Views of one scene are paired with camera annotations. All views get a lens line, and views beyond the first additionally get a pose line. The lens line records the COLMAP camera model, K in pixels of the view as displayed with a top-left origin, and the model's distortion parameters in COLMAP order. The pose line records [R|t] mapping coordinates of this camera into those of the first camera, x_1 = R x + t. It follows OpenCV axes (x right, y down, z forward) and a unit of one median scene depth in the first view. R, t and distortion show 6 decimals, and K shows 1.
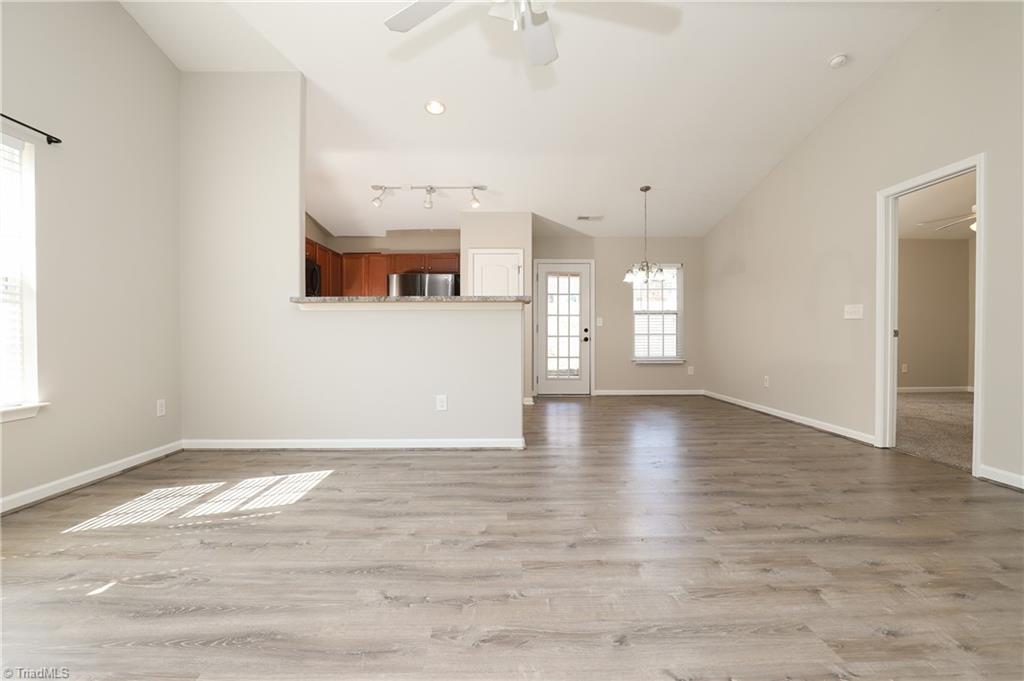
lens RADIAL K [[483.5, 0, 528.4], [0, 483.5, 346.2], [0, 0, 1]] dist [-0.019704, 0.000328]
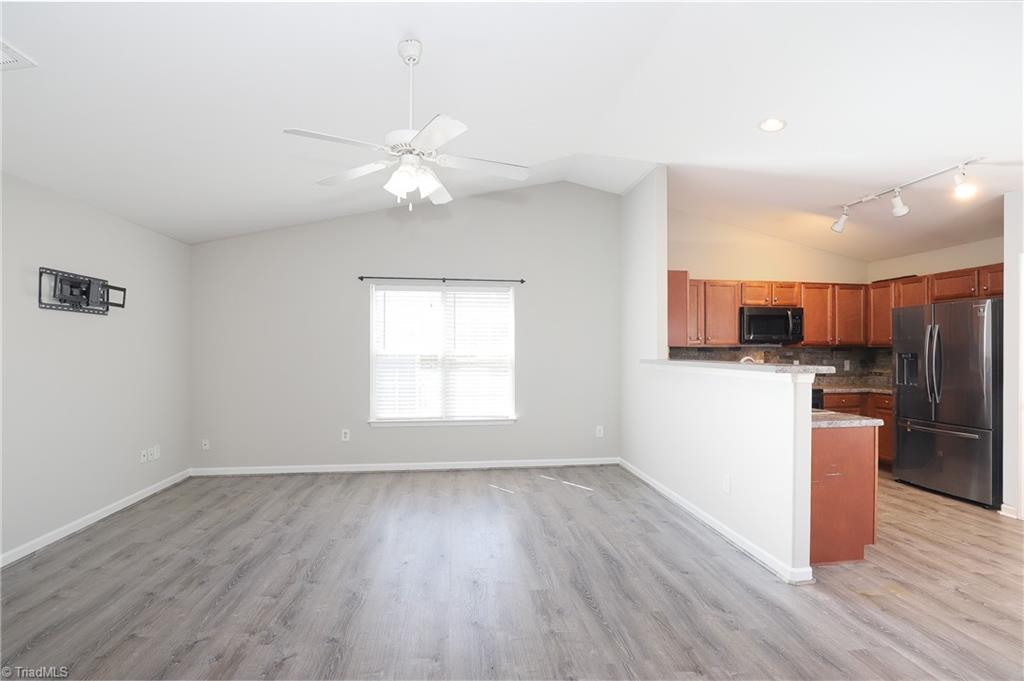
lens RADIAL K [[488.1, 0, 498.6], [0, 488.1, 345.7], [0, 0, 1]] dist [-0.046381, 0.010602]
pose [[0.067281, 0.000167, -0.997734, 0.737363], [-0.026411, 0.999650, -0.001613, -0.133152], [0.997384, 0.026459, 0.067262, 0.603961]]
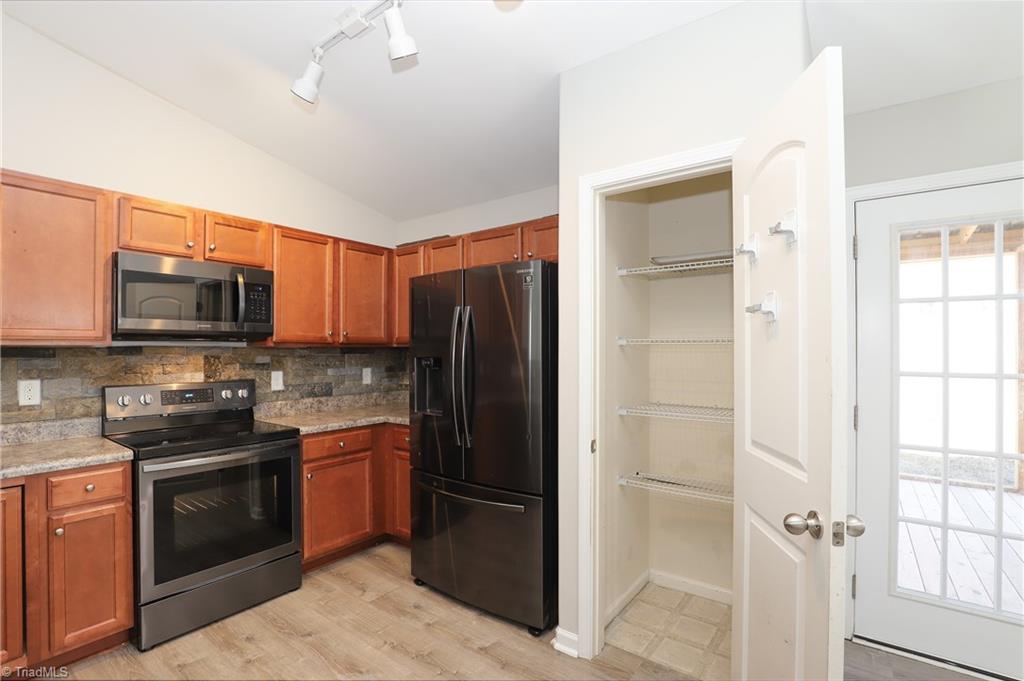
lens RADIAL K [[473.0, 0, 525.2], [0, 473.0, 346.6], [0, 0, 1]] dist [-0.038231, 0.007498]
pose [[0.775874, -0.001536, -0.630886, 0.080541], [-0.017846, 0.999543, -0.024382, -0.146139], [0.630635, 0.030176, 0.775493, 1.350128]]
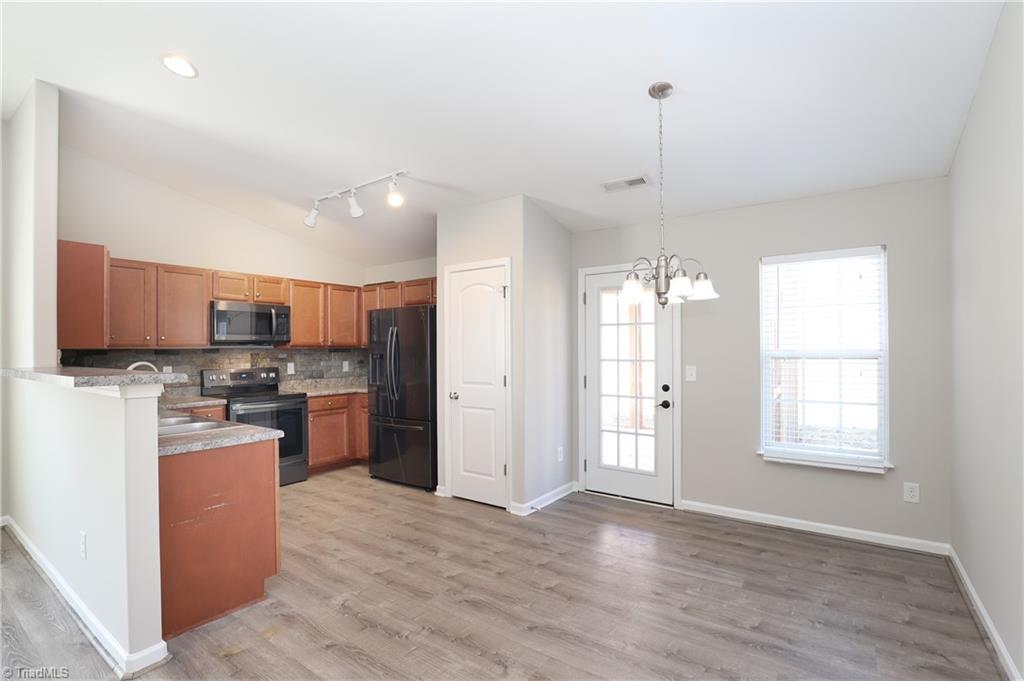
lens RADIAL K [[483.5, 0, 528.4], [0, 483.5, 346.2], [0, 0, 1]] dist [-0.019704, 0.000328]
pose [[0.790368, -0.004075, -0.612619, 0.703657], [-0.011937, 0.999686, -0.022050, -0.140723], [0.612517, 0.024740, 0.790070, 0.988926]]
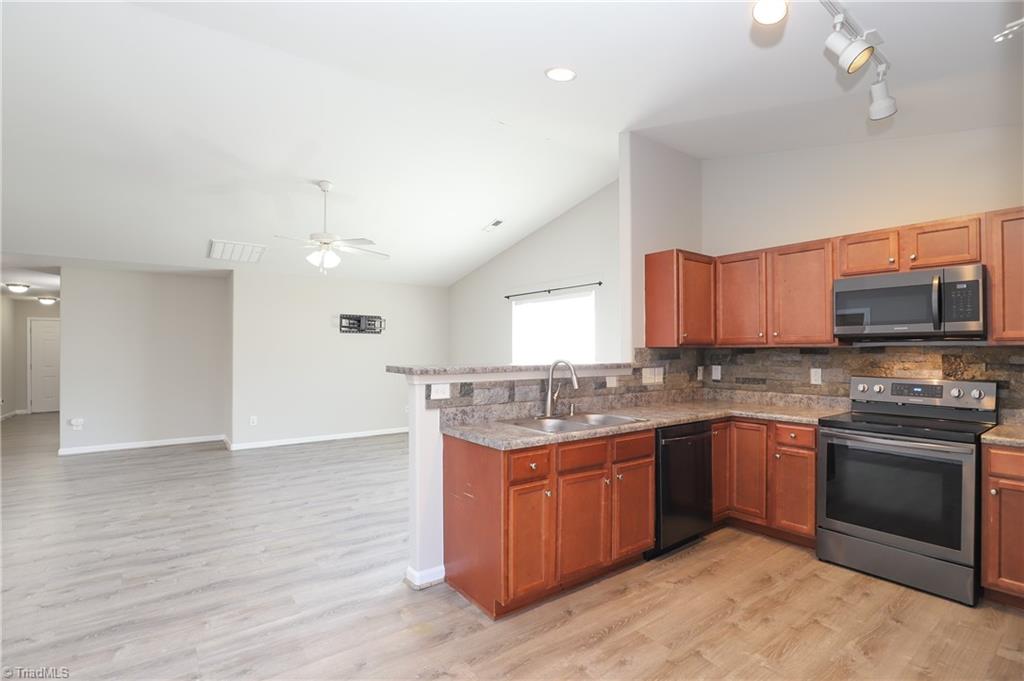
lens RADIAL K [[477.9, 0, 505.9], [0, 477.9, 345.6], [0, 0, 1]] dist [-0.051099, 0.014613]
pose [[-0.843350, -0.001698, -0.537362, 0.273017], [-0.009873, 0.999875, 0.012335, -0.159002], [0.537274, 0.015708, -0.843261, 1.901949]]
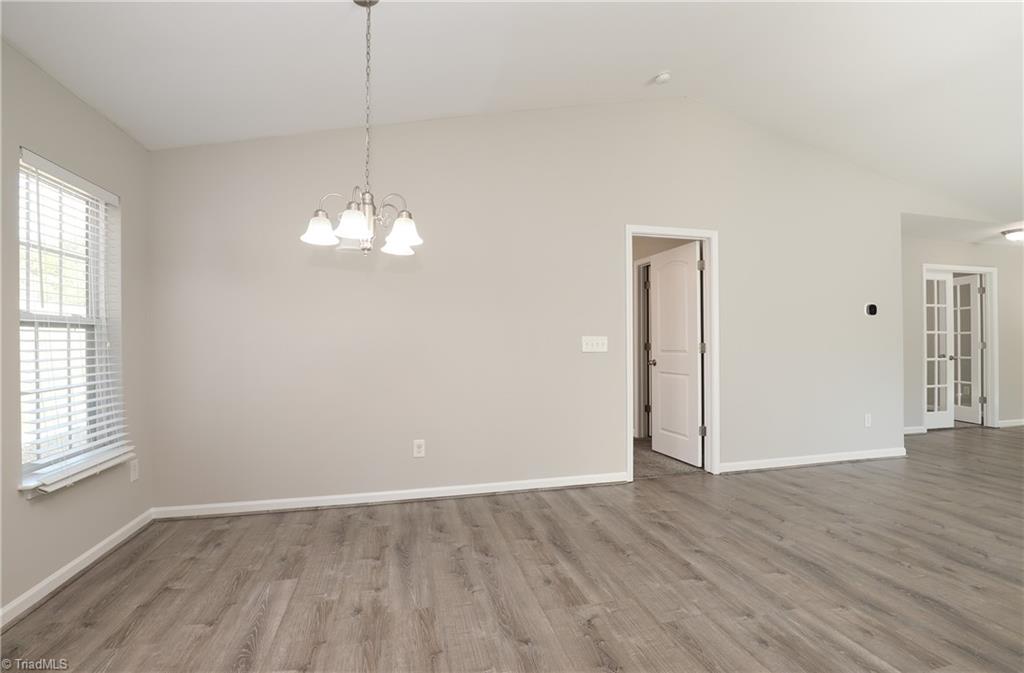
lens RADIAL K [[477.9, 0, 528.5], [0, 477.9, 336.6], [0, 0, 1]] dist [-0.013909, -0.000184]
pose [[-0.205196, 0.018707, 0.978542, -0.225135], [0.032014, 0.999411, -0.012392, -0.096888], [-0.978197, 0.028784, -0.205674, 1.622440]]
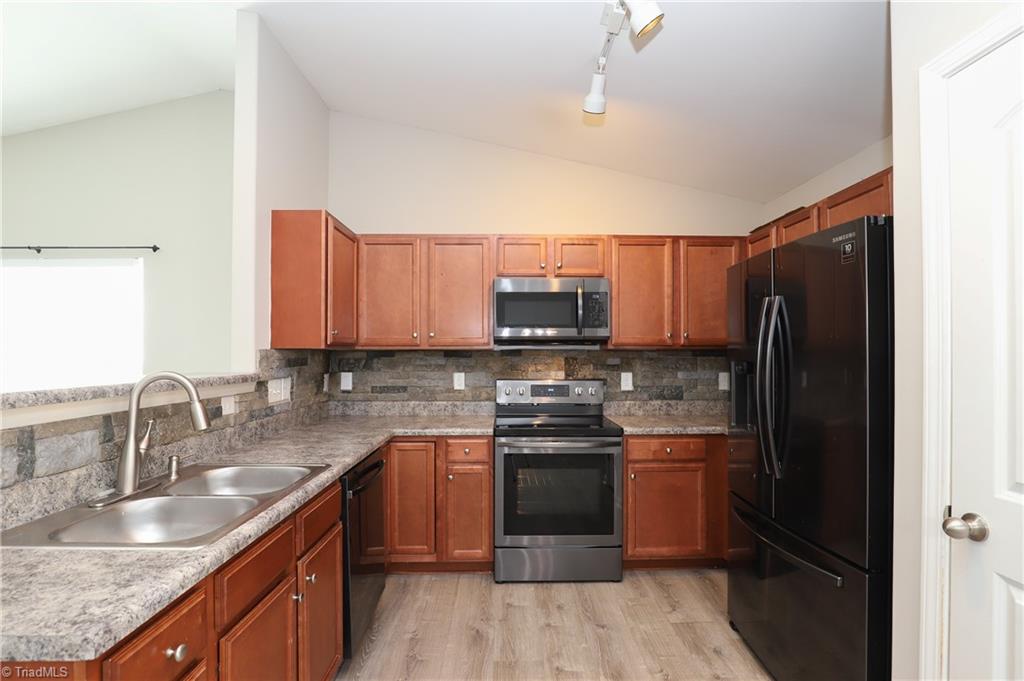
lens RADIAL K [[478.2, 0, 510.1], [0, 478.2, 349.1], [0, 0, 1]] dist [-0.030647, 0.000843]
pose [[-0.039638, -0.004472, -0.999204, 0.126959], [-0.024796, 0.999686, -0.003491, -0.150715], [0.998906, 0.024637, -0.039736, 1.548449]]
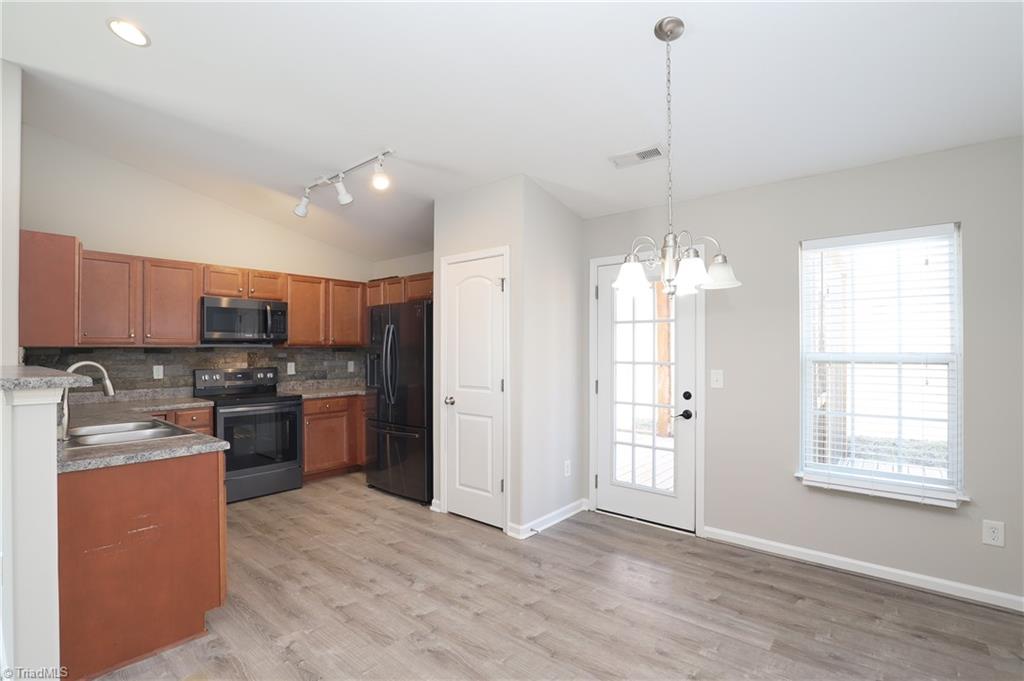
lens RADIAL K [[484.8, 0, 531.2], [0, 484.8, 345.7], [0, 0, 1]] dist [-0.044365, 0.015335]
pose [[0.743165, -0.000878, -0.669108, 0.681130], [-0.018665, 0.999583, -0.022042, -0.145305], [0.668848, 0.028870, 0.742838, 1.144025]]
